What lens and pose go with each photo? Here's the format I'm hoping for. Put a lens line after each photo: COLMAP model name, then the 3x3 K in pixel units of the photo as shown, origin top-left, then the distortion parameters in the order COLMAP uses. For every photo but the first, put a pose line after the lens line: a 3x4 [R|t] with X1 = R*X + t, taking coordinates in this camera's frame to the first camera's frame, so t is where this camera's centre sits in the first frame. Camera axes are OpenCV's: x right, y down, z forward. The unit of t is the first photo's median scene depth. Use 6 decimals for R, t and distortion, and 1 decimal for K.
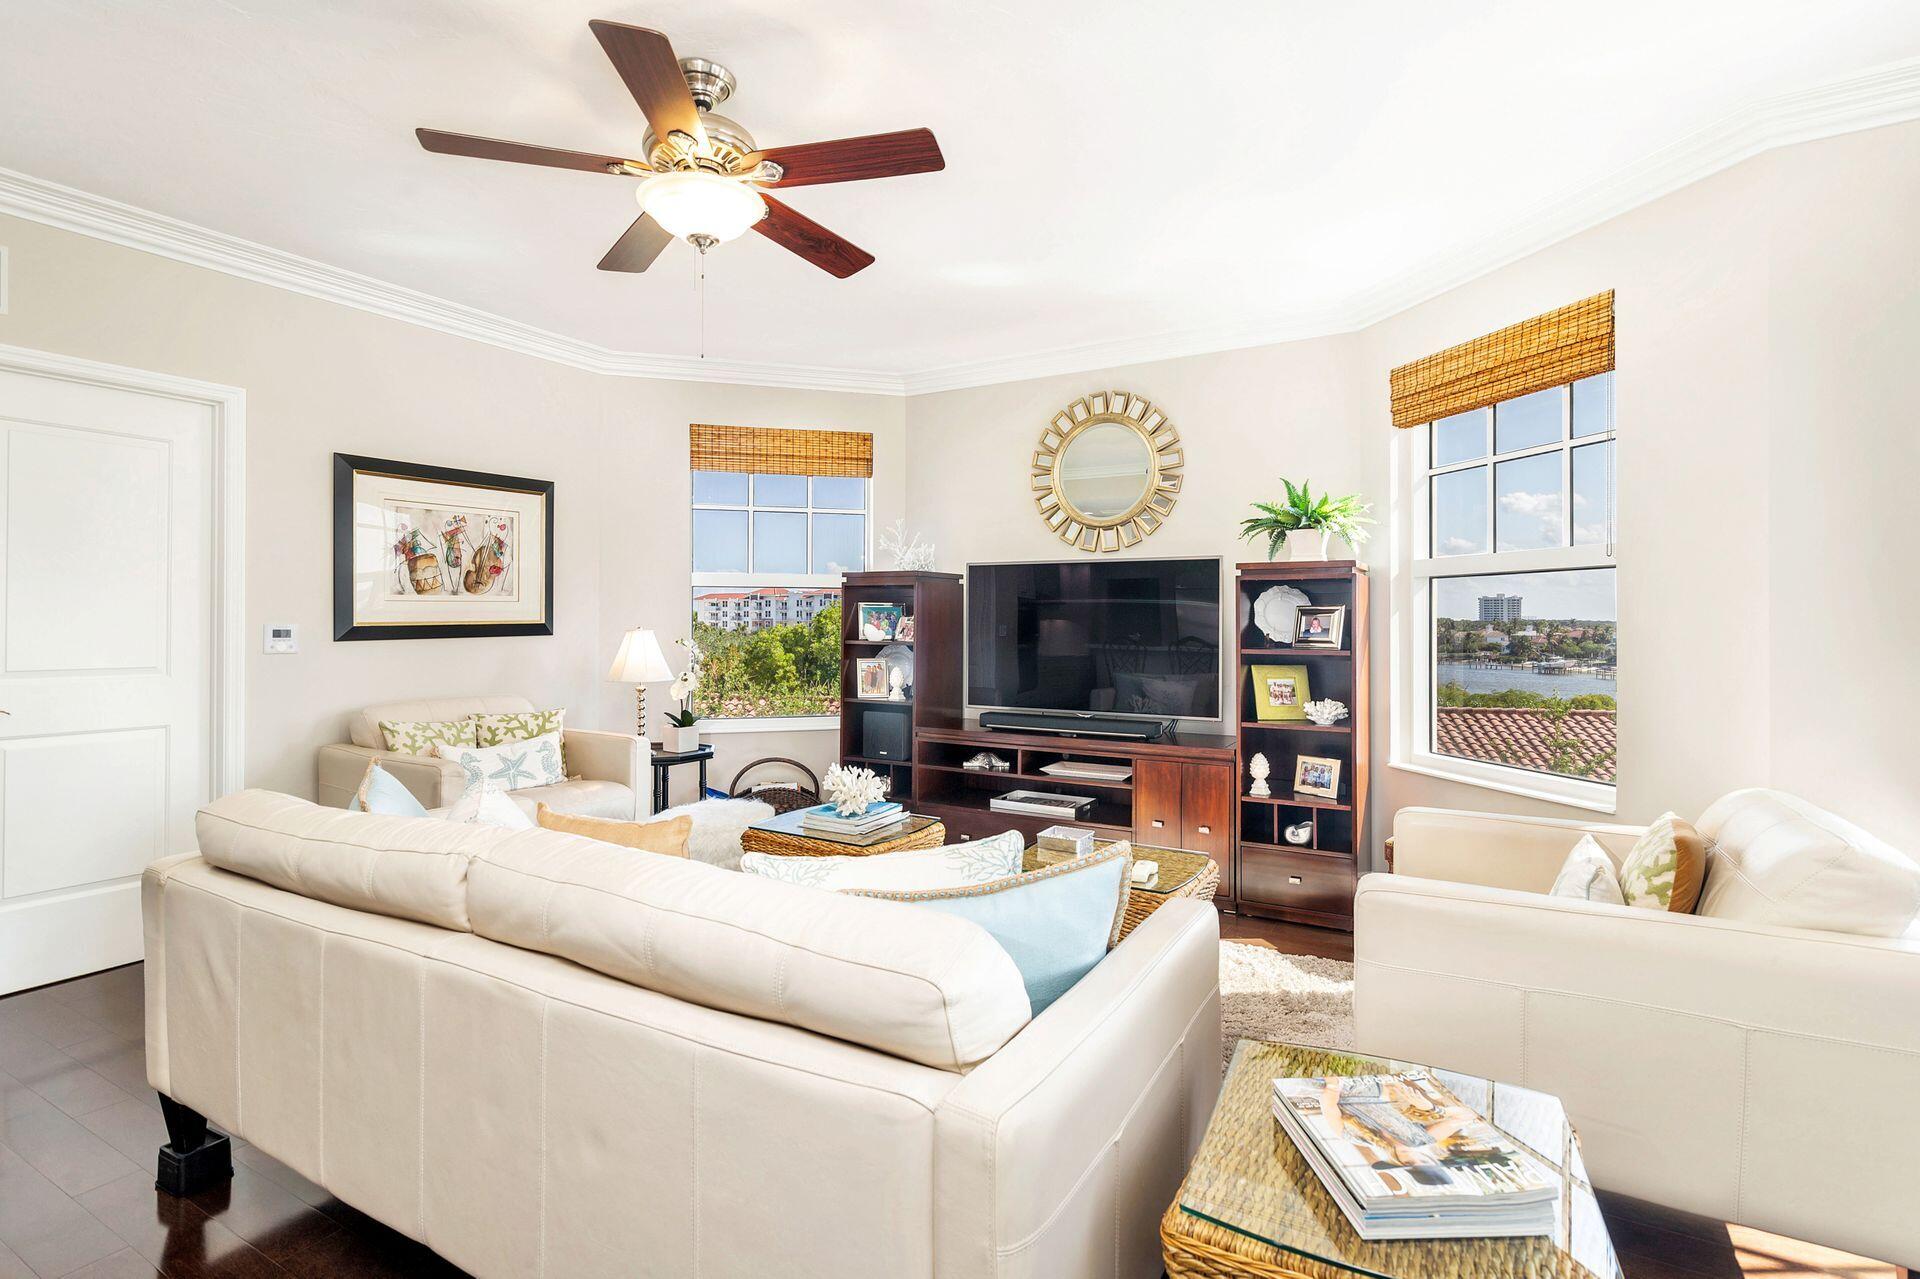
lens RADIAL K [[917.0, 0, 964.2], [0, 917.0, 623.2], [0, 0, 1]] dist [0.001724, -0.001469]
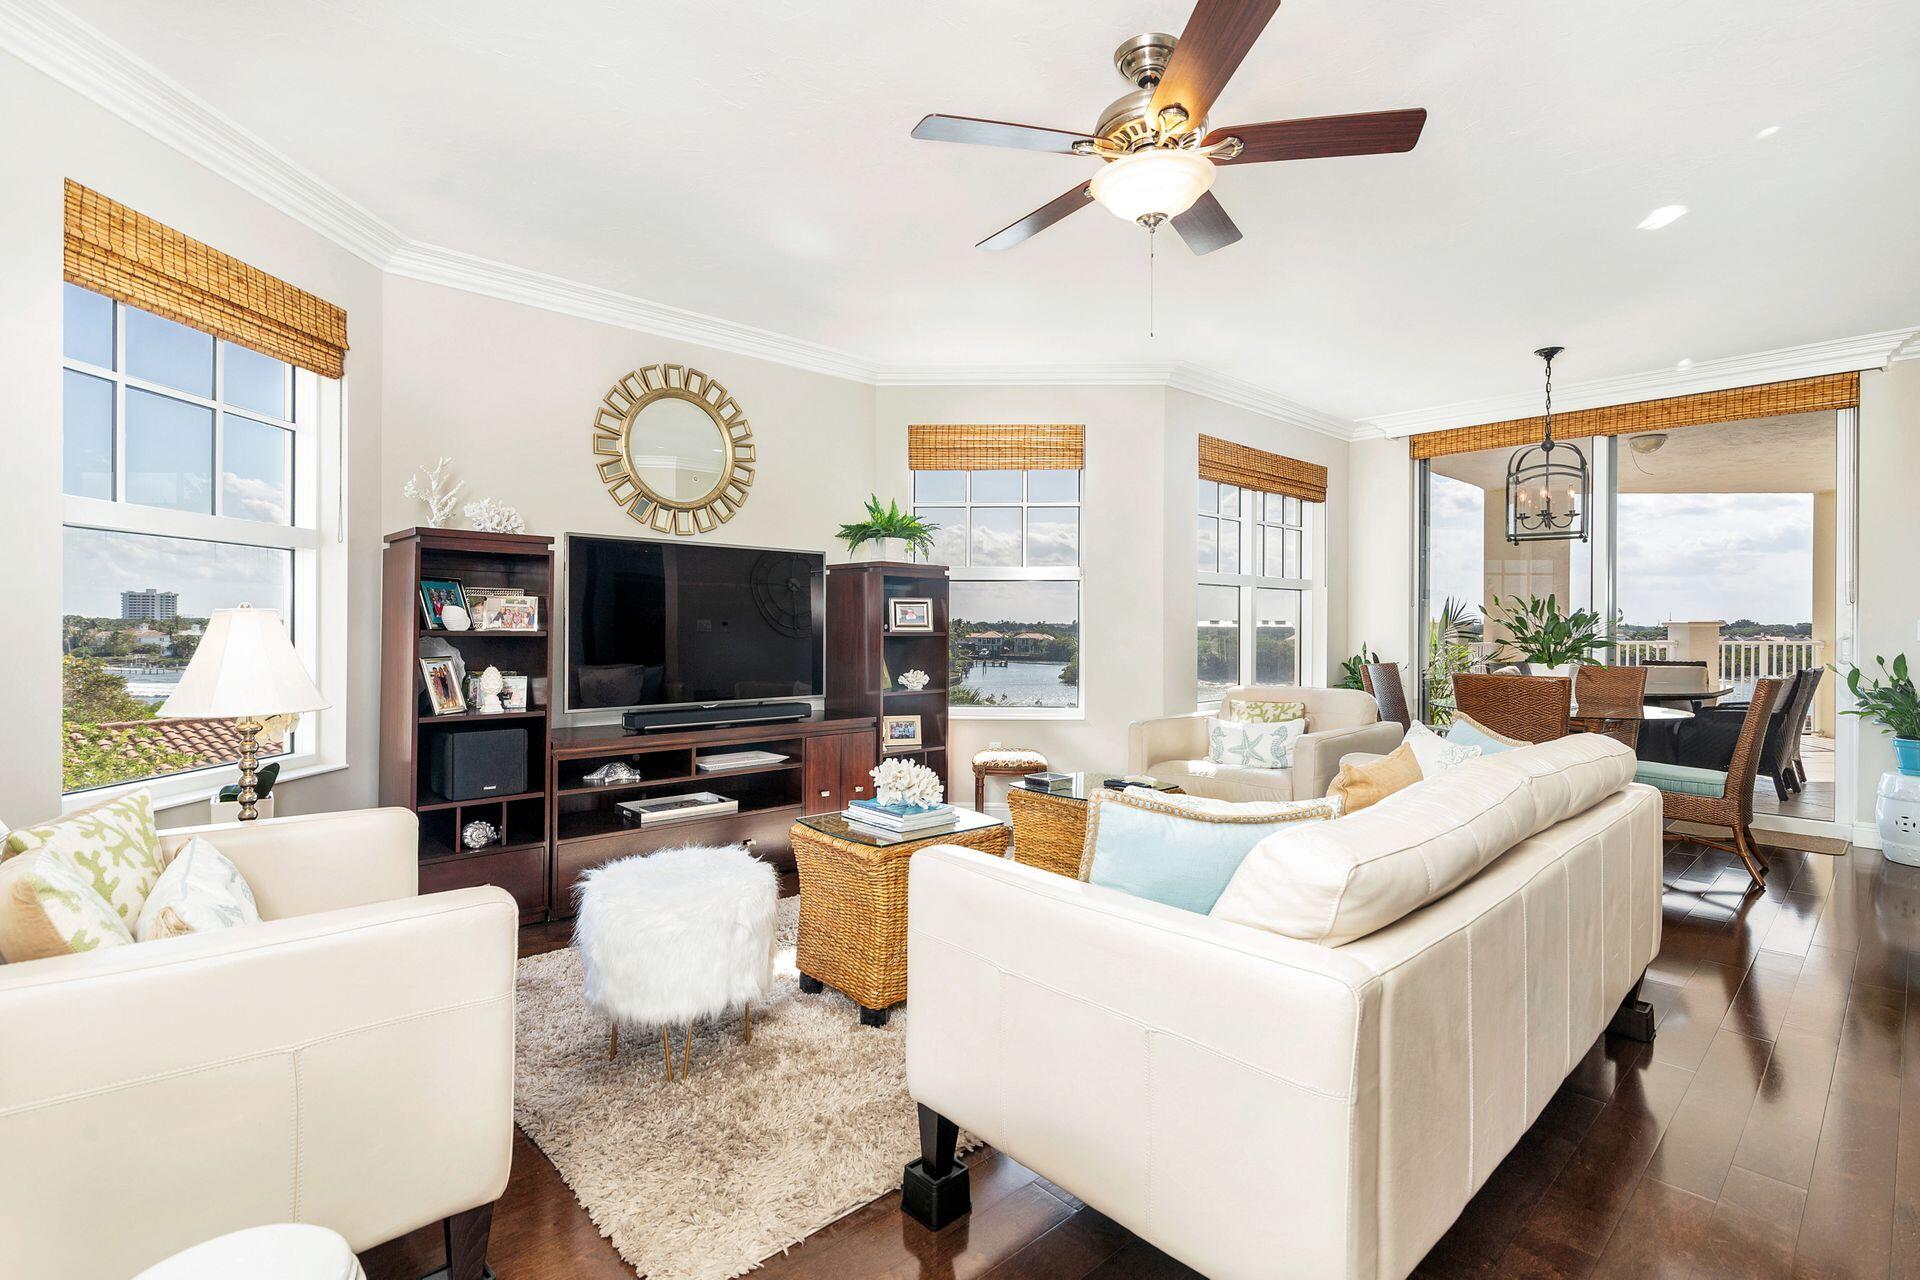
lens RADIAL K [[898.2, 0, 941.0], [0, 898.2, 633.1], [0, 0, 1]] dist [-0.000890, -0.000155]
pose [[0.307387, -0.007352, 0.951556, -0.638439], [-0.003830, 0.999953, 0.008963, 0.014462], [-0.951577, -0.006399, 0.307344, 0.446337]]
